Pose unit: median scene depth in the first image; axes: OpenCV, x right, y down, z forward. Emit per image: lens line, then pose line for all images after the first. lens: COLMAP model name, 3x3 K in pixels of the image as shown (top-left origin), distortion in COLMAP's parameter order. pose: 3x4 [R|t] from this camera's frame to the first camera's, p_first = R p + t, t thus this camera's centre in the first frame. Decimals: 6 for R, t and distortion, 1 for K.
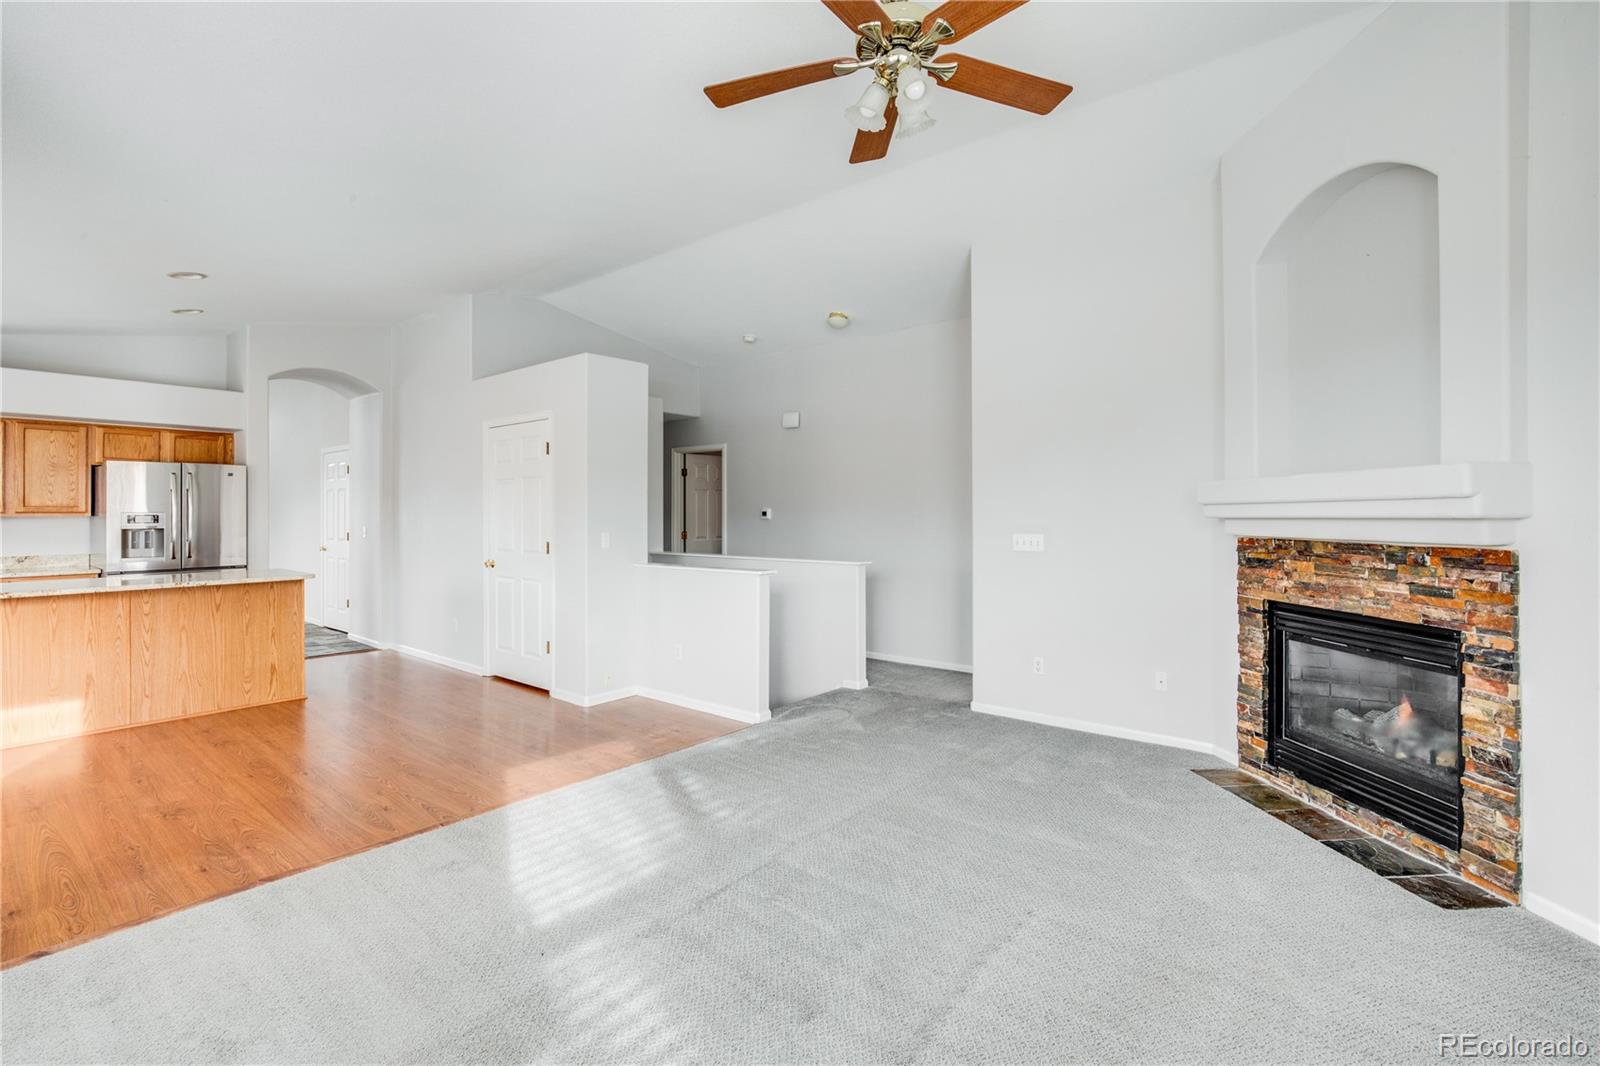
lens RADIAL K [[748.3, 0, 805.0], [0, 748.3, 509.1], [0, 0, 1]] dist [0.007961, 0.000317]
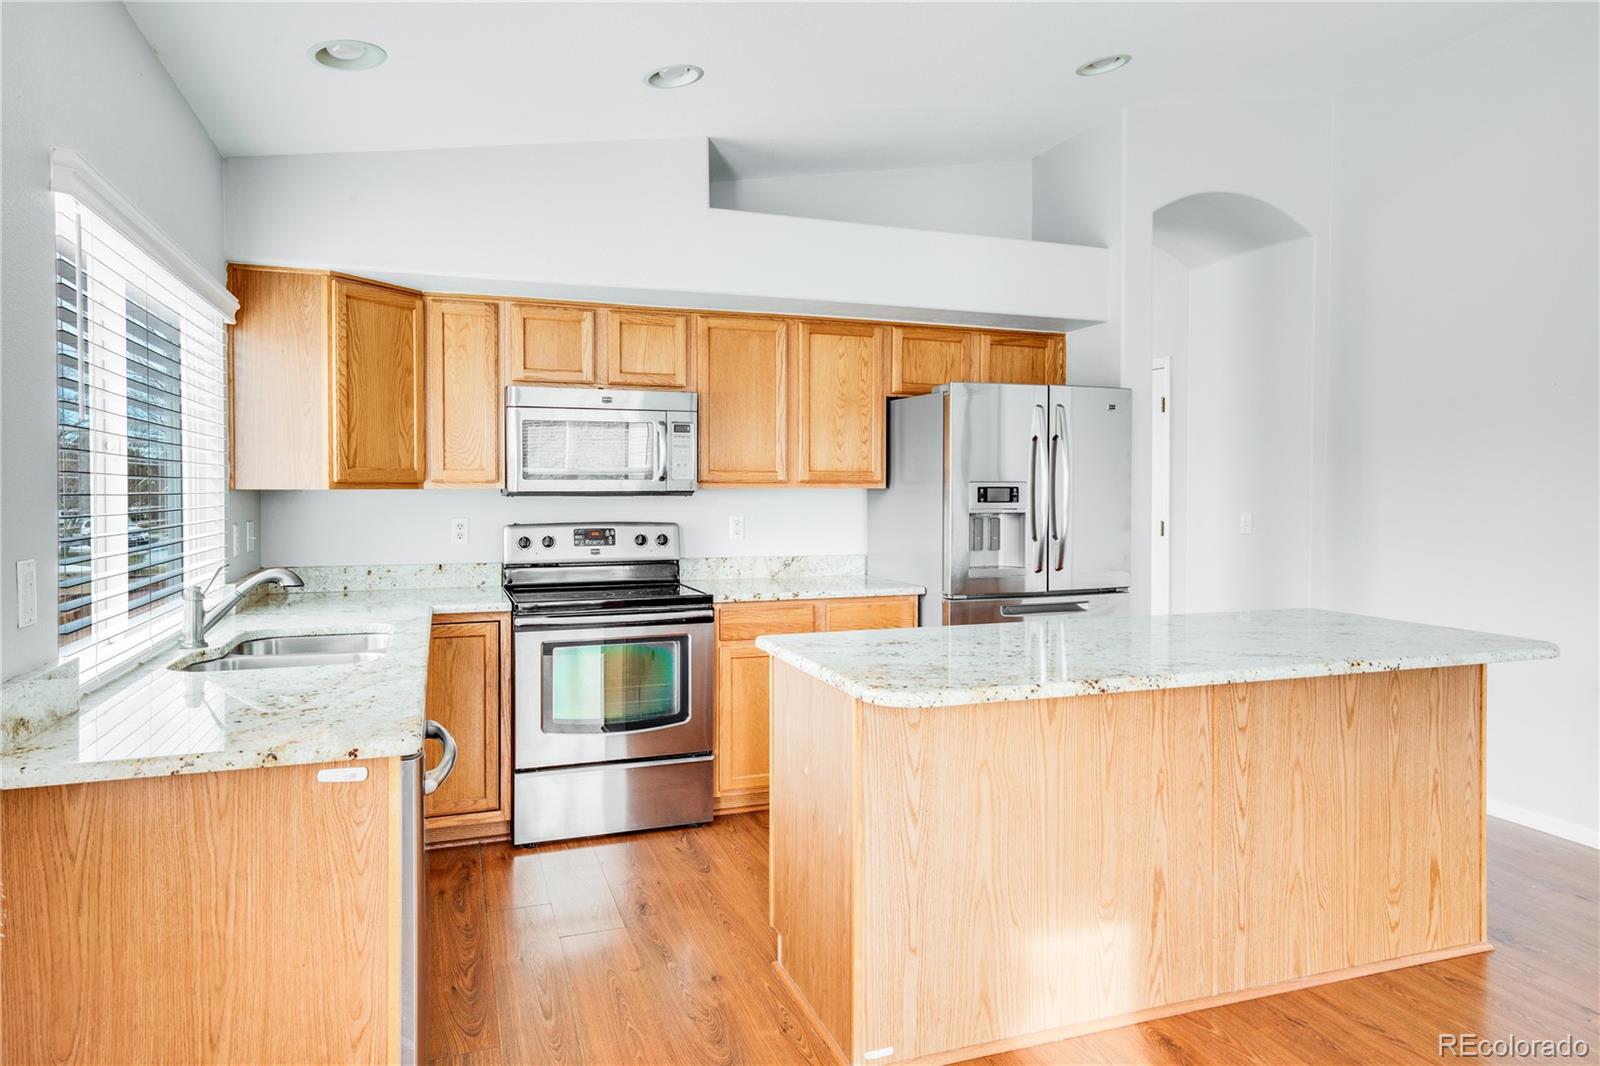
lens RADIAL K [[1010.6, 0, 801.9], [0, 1010.6, 499.9], [0, 0, 1]] dist [0.008710, 0.001412]
pose [[0.870947, 0.008793, -0.491297, -0.736259], [-0.001311, 0.999878, 0.015572, 0.007221], [0.491374, -0.012918, 0.870853, 0.368768]]
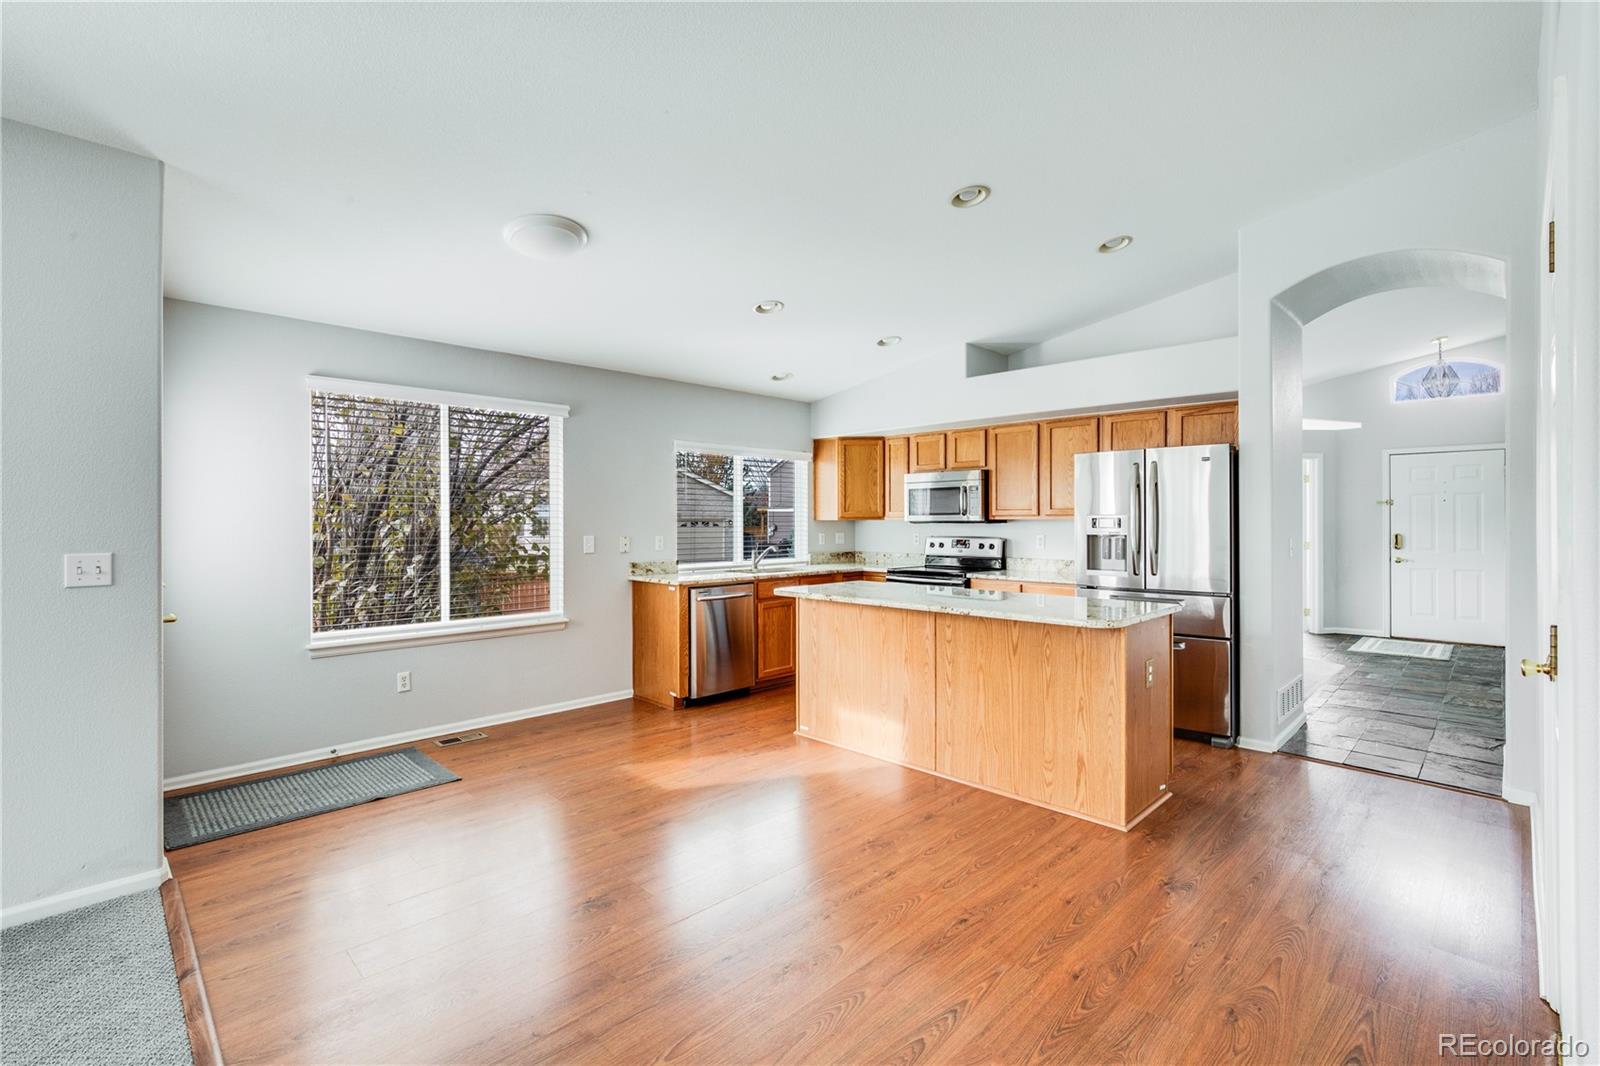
lens RADIAL K [[704.7, 0, 767.0], [0, 704.7, 521.9], [0, 0, 1]] dist [-0.011697, 0.000061]
pose [[-0.095332, 0.003959, -0.995438, -0.102958], [0.003455, 0.999987, 0.003647, 0.009266], [0.995440, -0.003091, -0.095345, 0.795966]]
